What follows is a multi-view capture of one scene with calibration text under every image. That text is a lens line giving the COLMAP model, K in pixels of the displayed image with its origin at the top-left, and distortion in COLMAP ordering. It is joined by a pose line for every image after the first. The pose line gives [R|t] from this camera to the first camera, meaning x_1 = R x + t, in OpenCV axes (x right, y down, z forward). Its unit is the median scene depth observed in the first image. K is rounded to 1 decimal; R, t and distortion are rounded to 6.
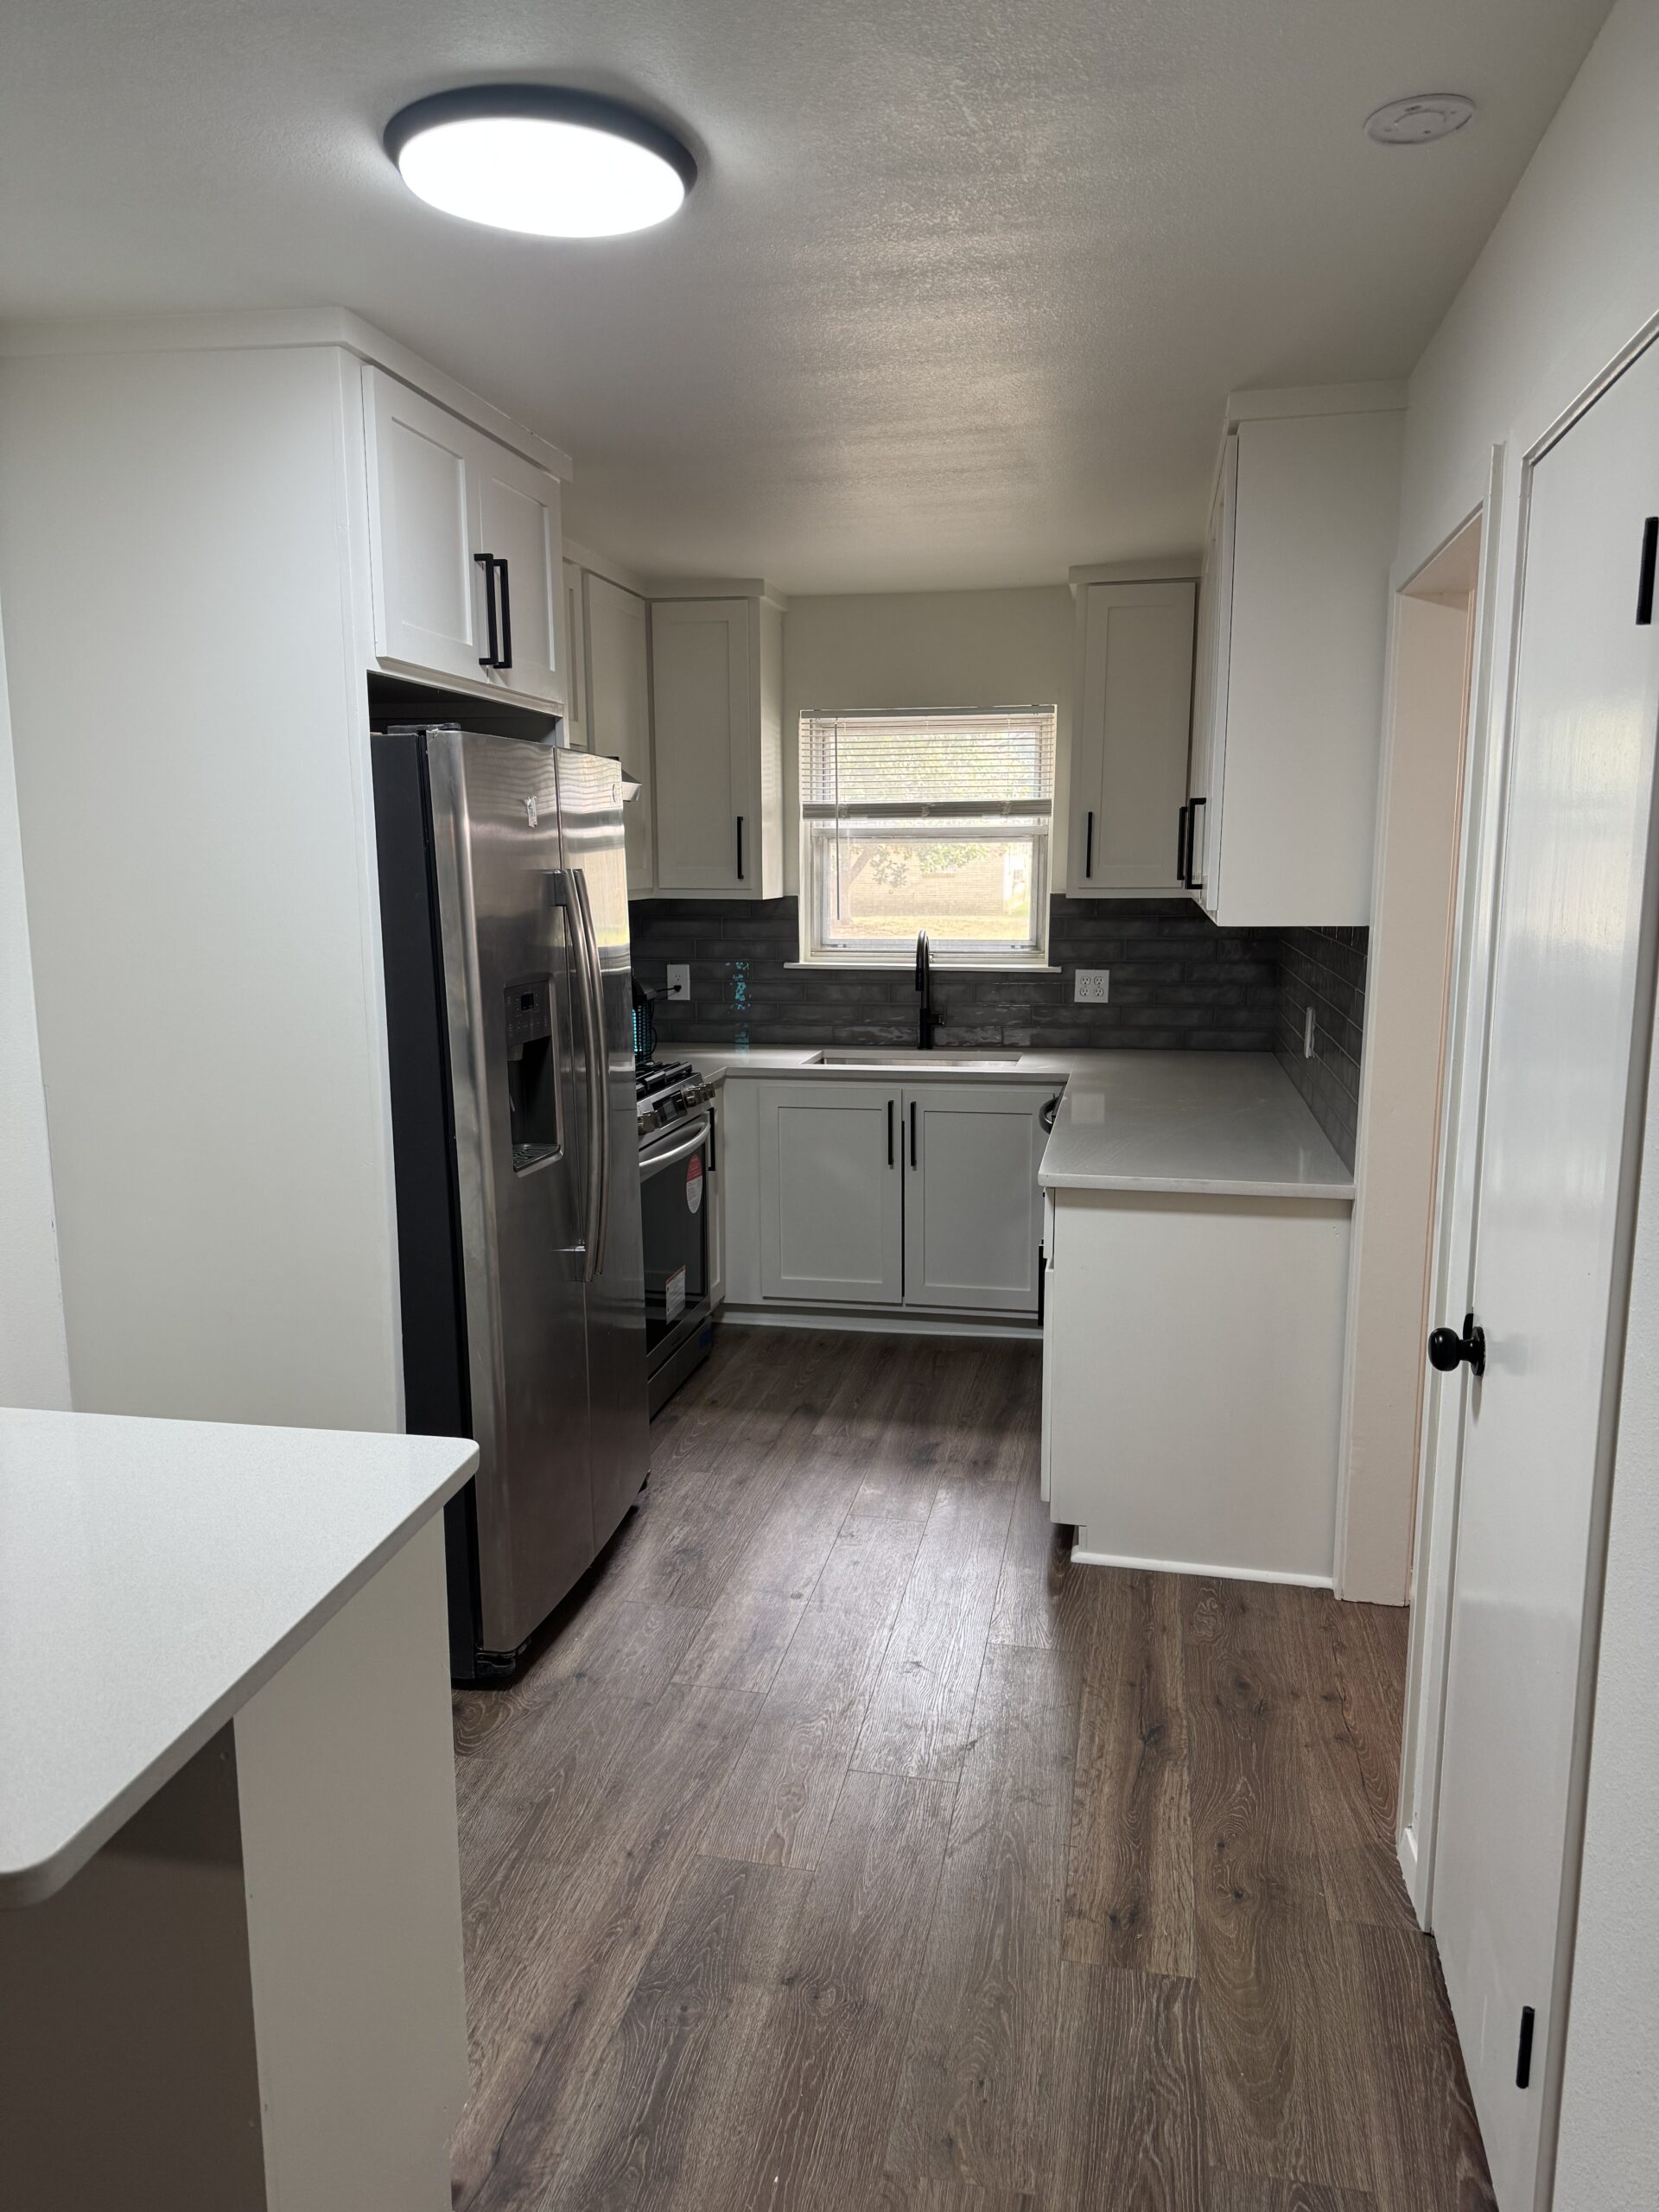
lens RADIAL K [[1598.1, 0, 823.1], [0, 1598.1, 1109.0], [0, 0, 1]] dist [0.194218, -0.001391]
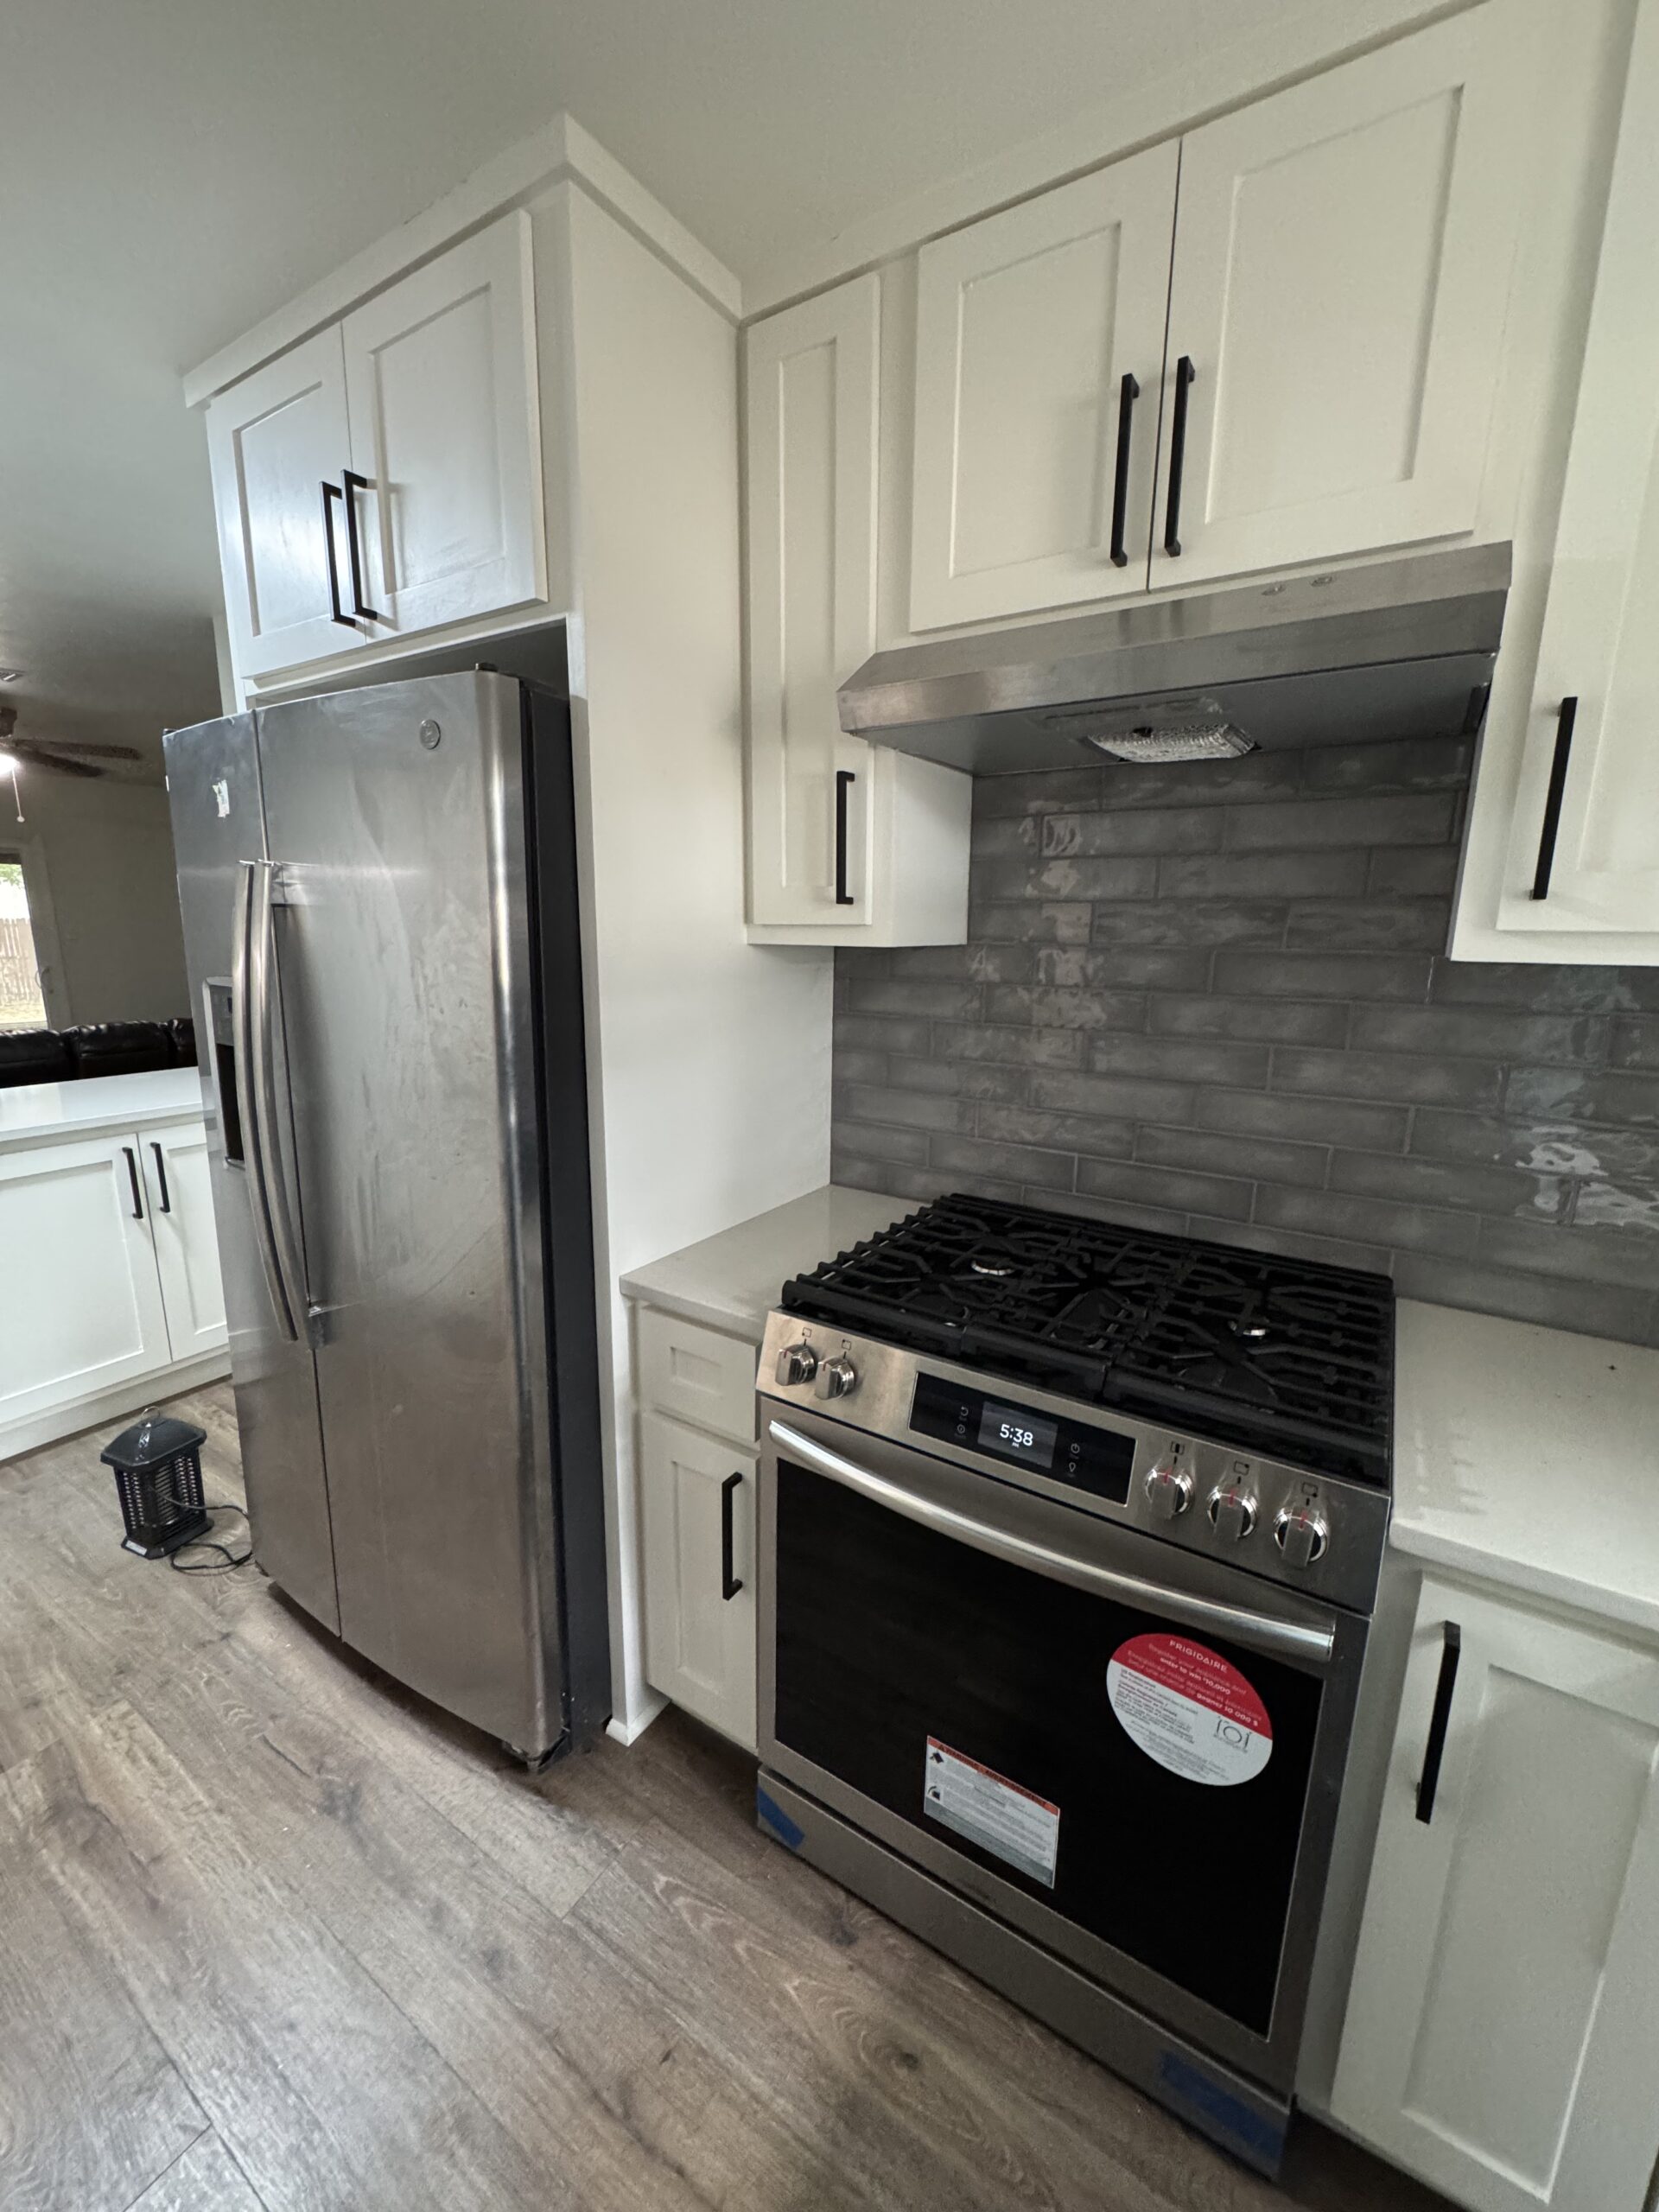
lens RADIAL K [[884.1, 0, 834.6], [0, 884.1, 1102.1], [0, 0, 1]] dist [-0.000484, -0.000239]
pose [[-0.360411, 0.184522, -0.914361, 0.097477], [-0.158469, 0.953878, 0.254960, -0.111690], [0.919234, 0.236788, -0.314548, 0.835821]]
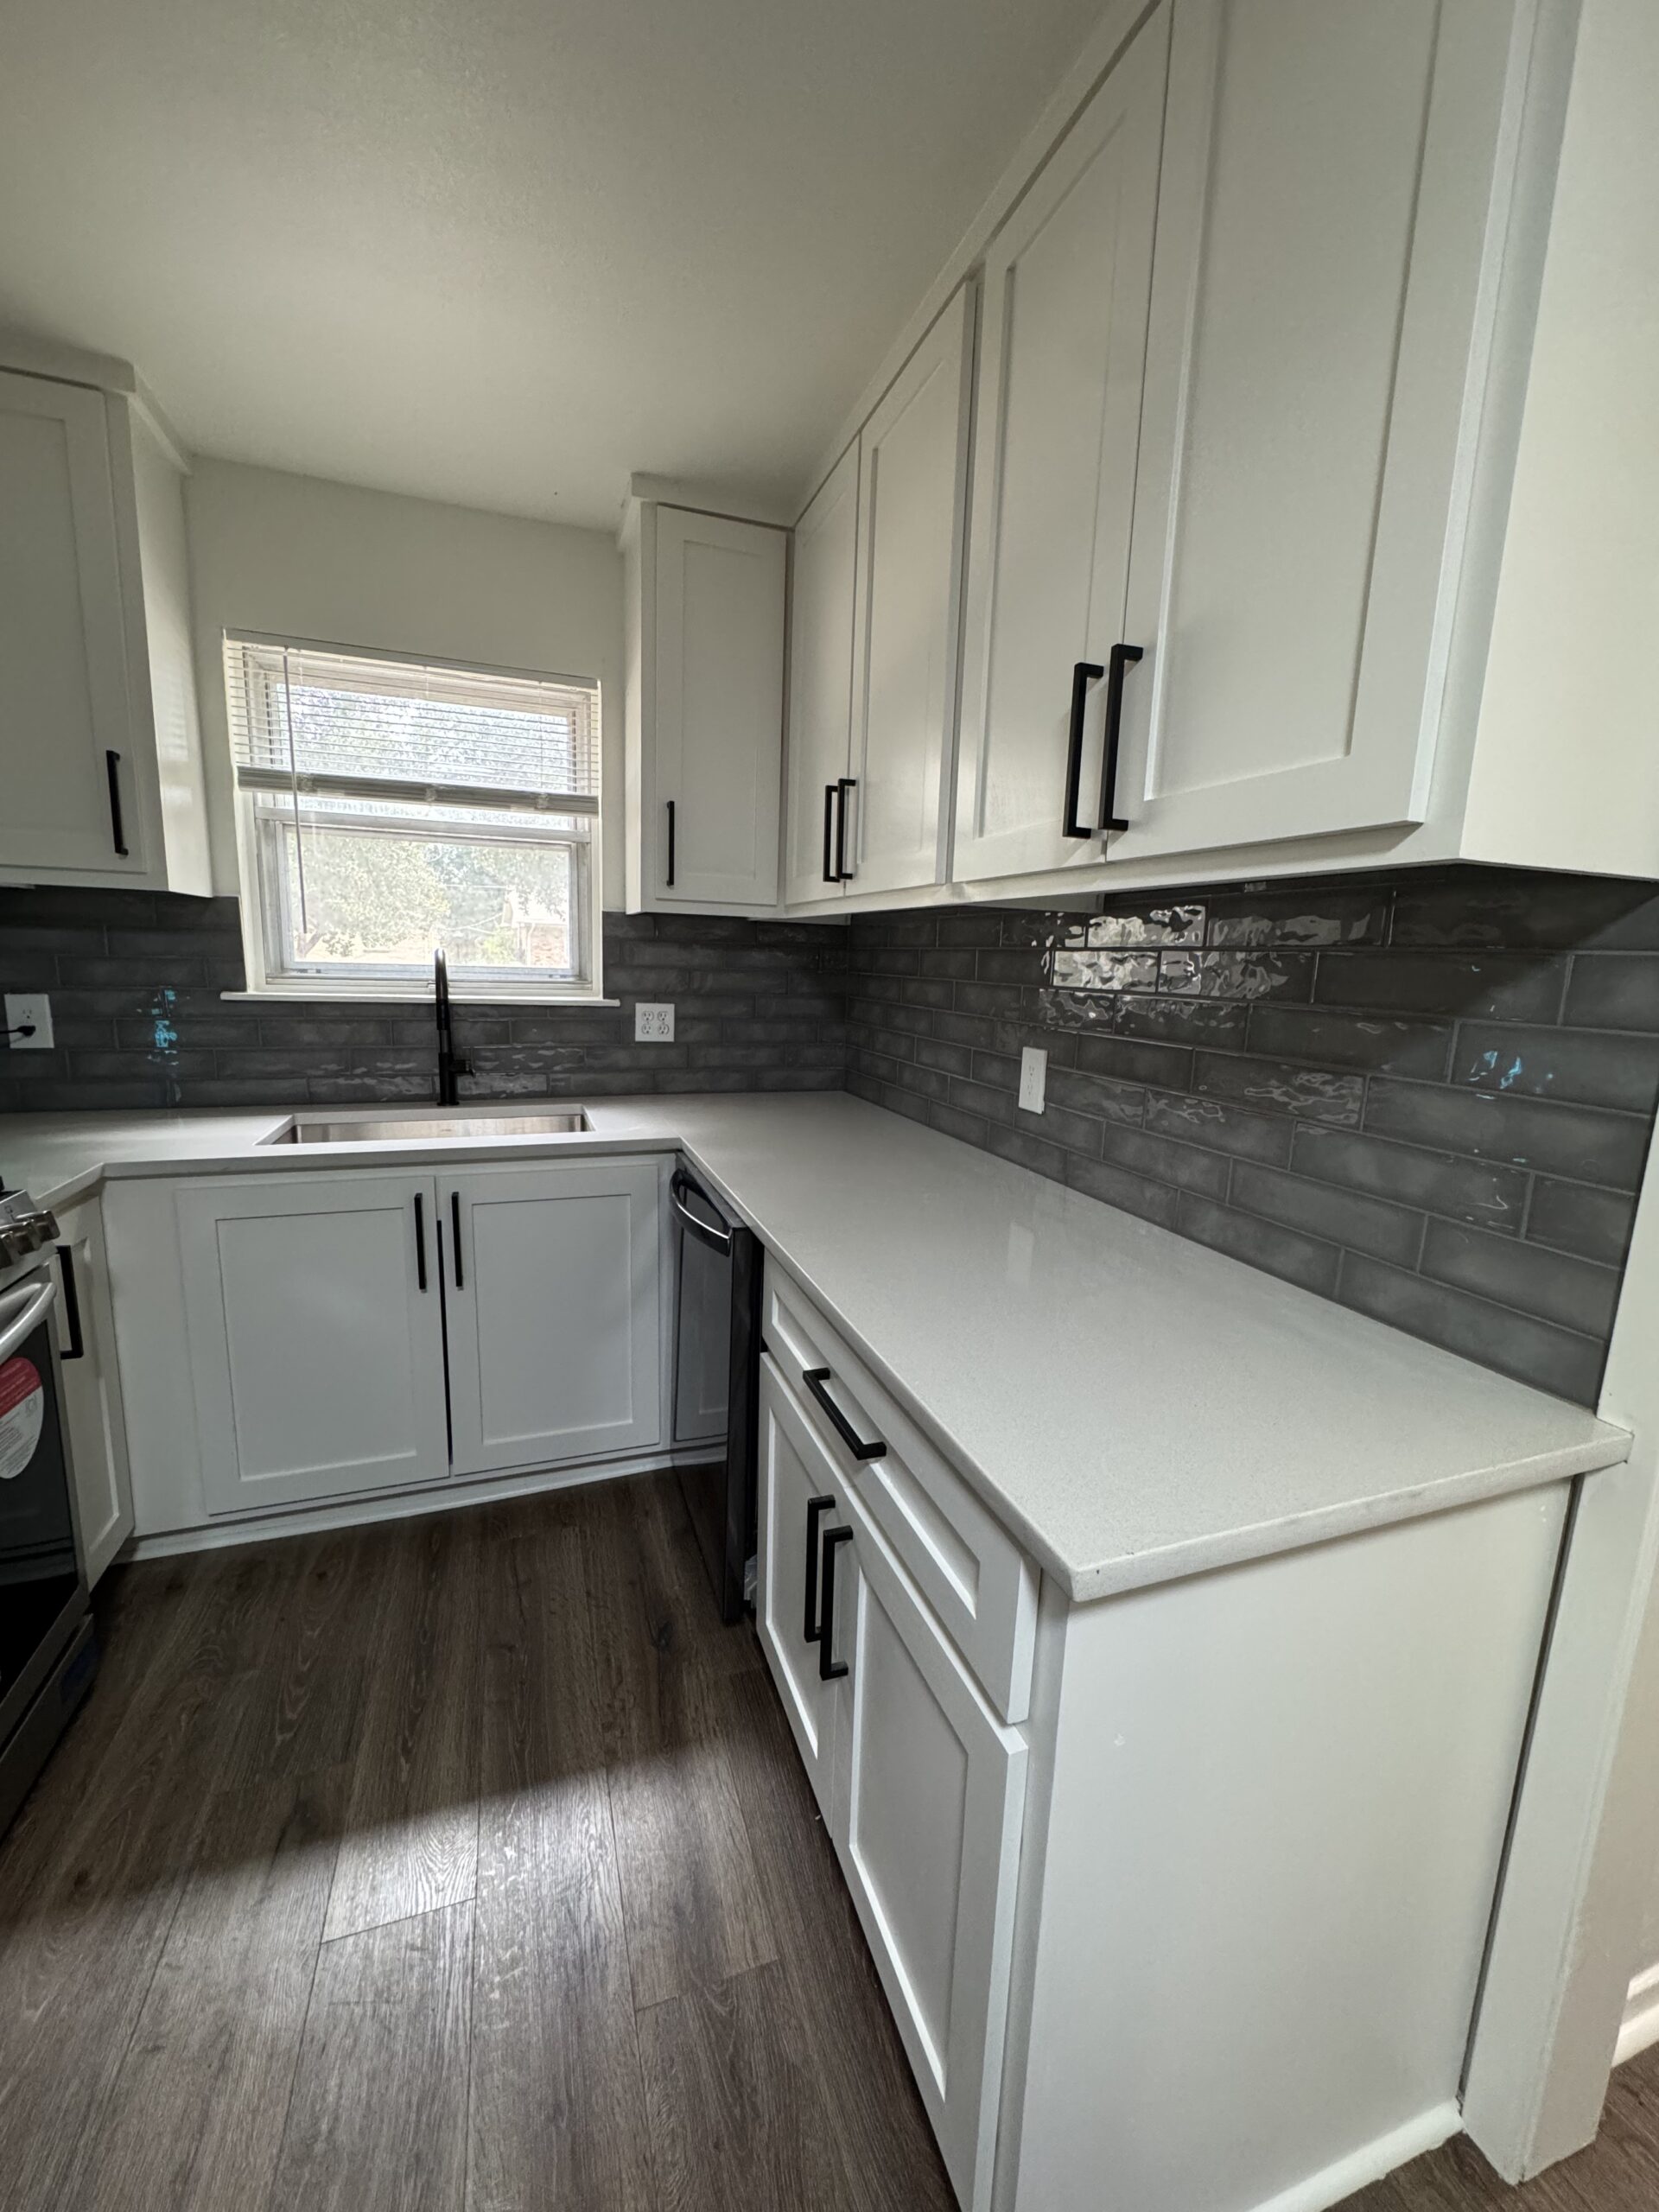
lens RADIAL K [[884.1, 0, 834.6], [0, 884.1, 1102.1], [0, 0, 1]] dist [-0.000484, -0.000239]
pose [[0.851526, -0.055003, 0.521419, 0.000155], [0.049580, 0.998473, 0.024357, -0.040529], [-0.521963, 0.005112, 0.852953, 0.547222]]
